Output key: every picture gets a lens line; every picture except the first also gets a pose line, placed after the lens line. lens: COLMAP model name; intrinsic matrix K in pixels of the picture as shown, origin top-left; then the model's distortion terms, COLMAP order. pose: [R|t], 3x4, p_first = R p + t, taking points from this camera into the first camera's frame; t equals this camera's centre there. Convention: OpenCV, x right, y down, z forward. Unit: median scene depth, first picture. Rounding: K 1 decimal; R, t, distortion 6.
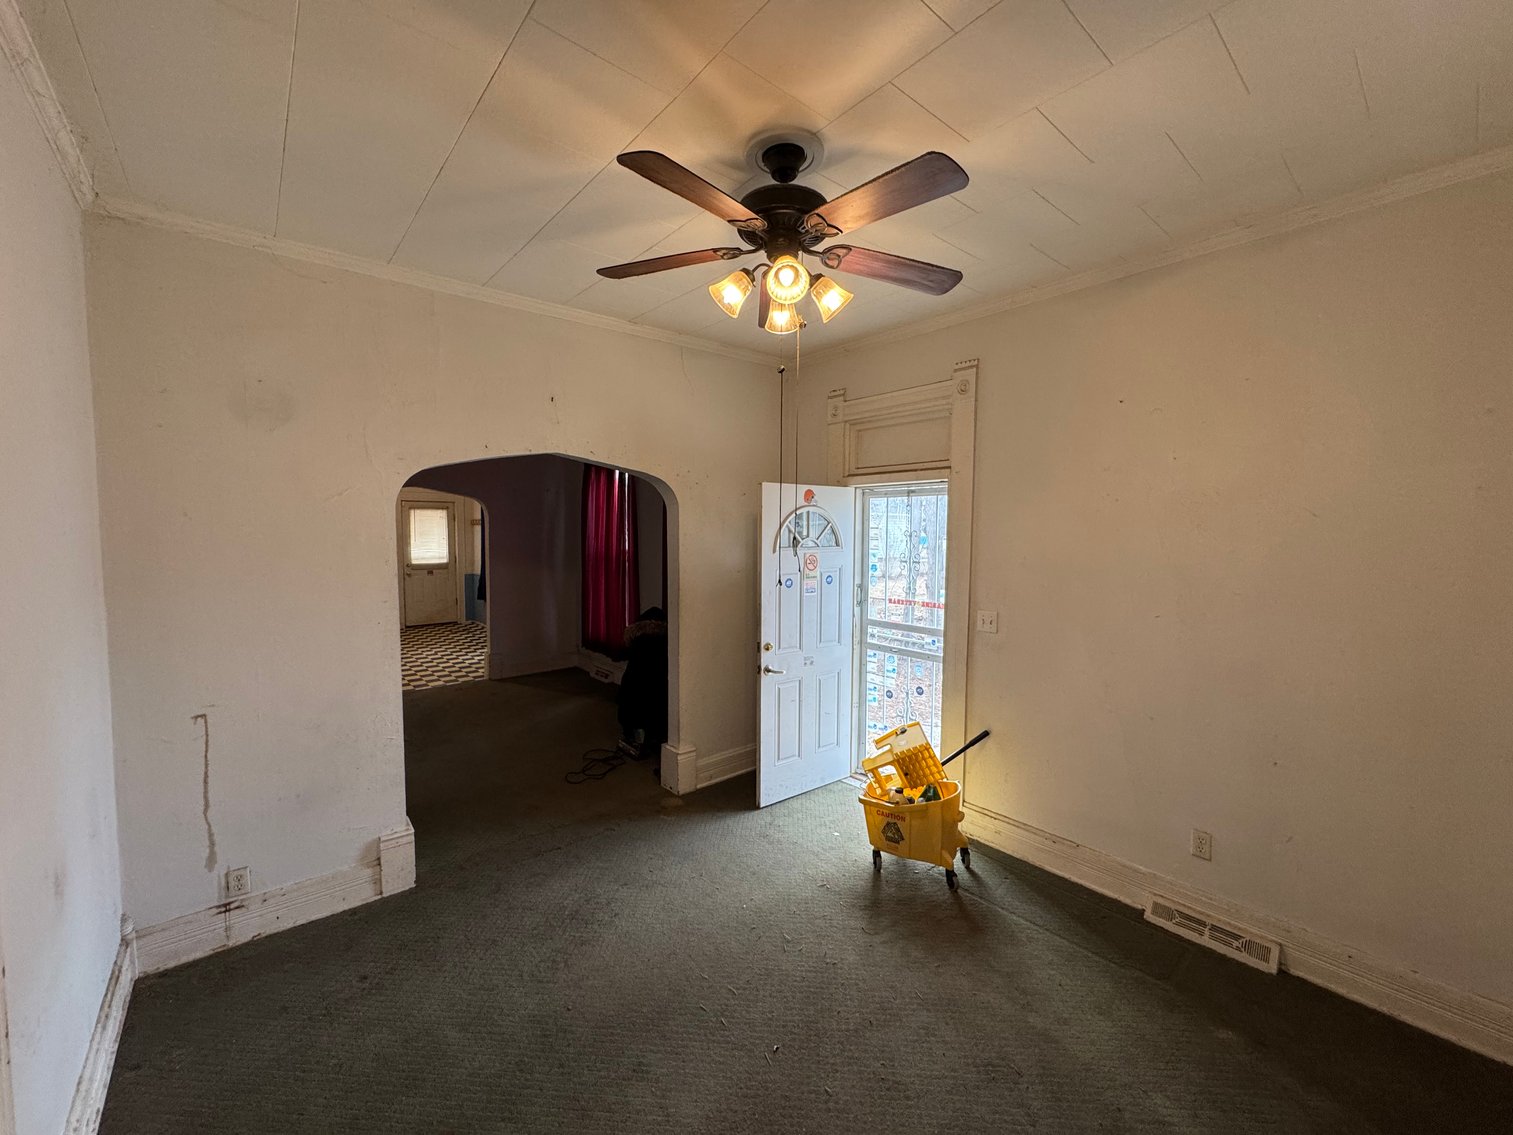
lens RADIAL K [[602.8, 0, 756.4], [0, 602.8, 569.2], [0, 0, 1]] dist [-0.002580, 0.000012]
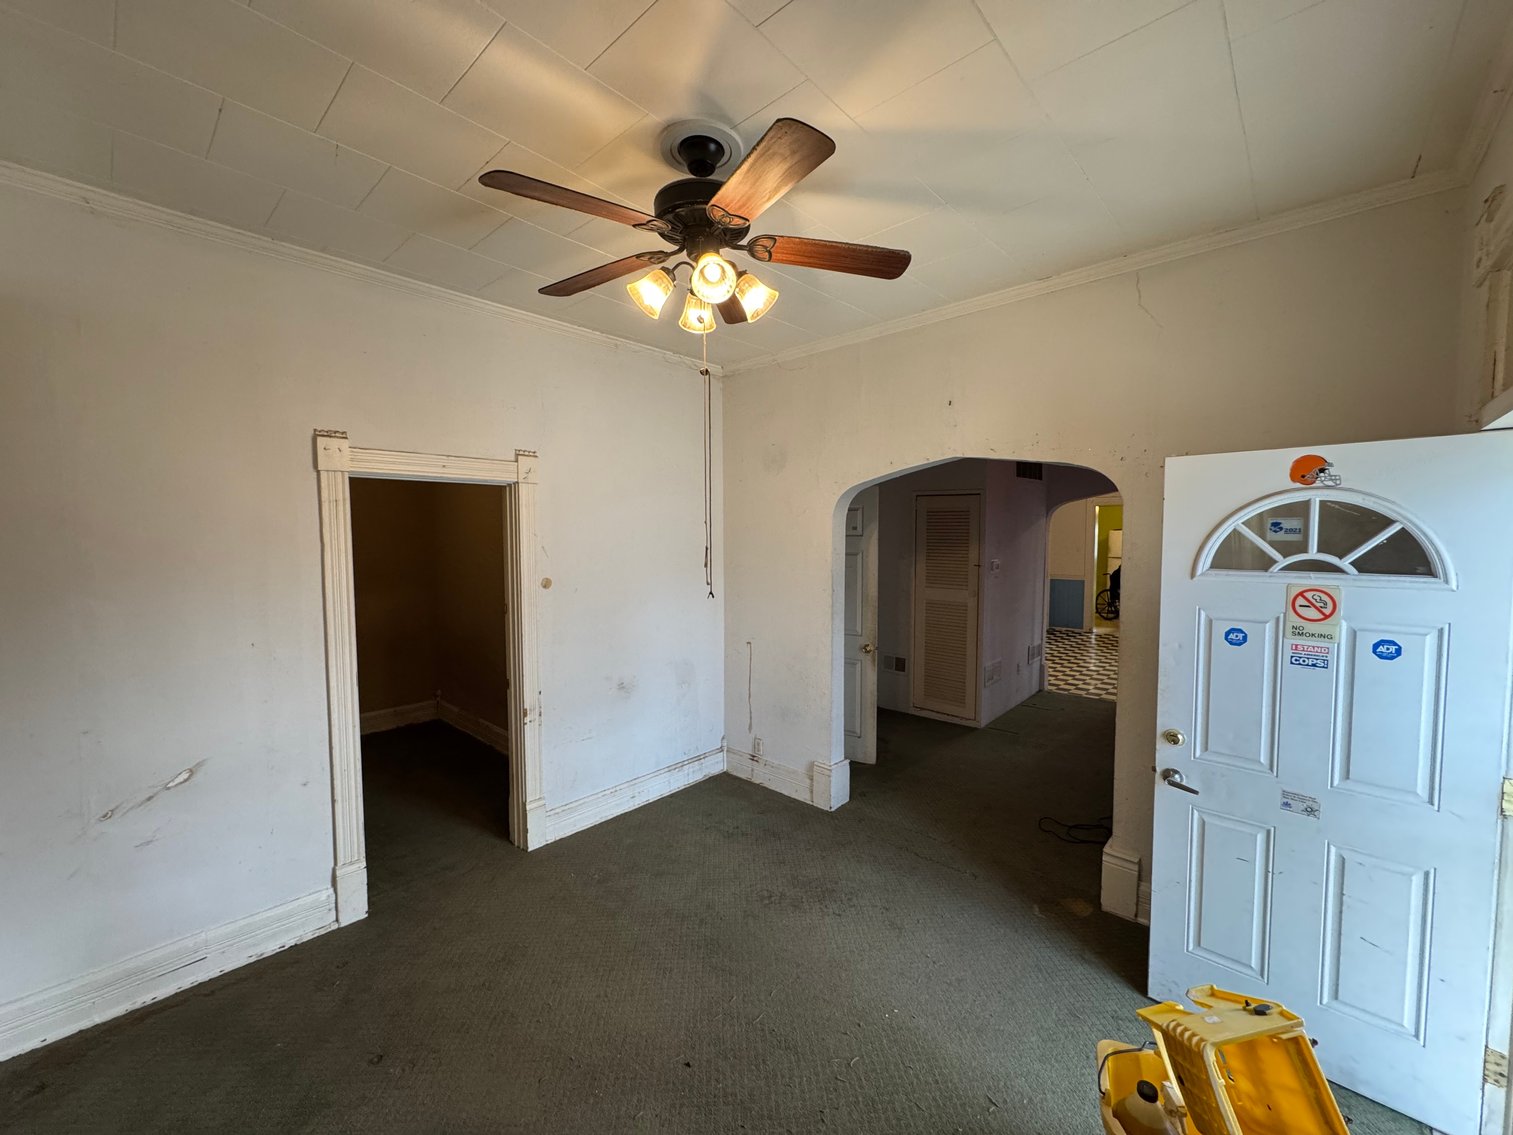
lens RADIAL K [[602.8, 0, 756.8], [0, 602.8, 568.4], [0, 0, 1]] dist [-0.002580, 0.000012]
pose [[0.134492, 0.056597, -0.989297, 0.516268], [-0.059690, 0.997017, 0.048924, -0.038276], [0.989115, 0.052471, 0.137469, 0.493147]]
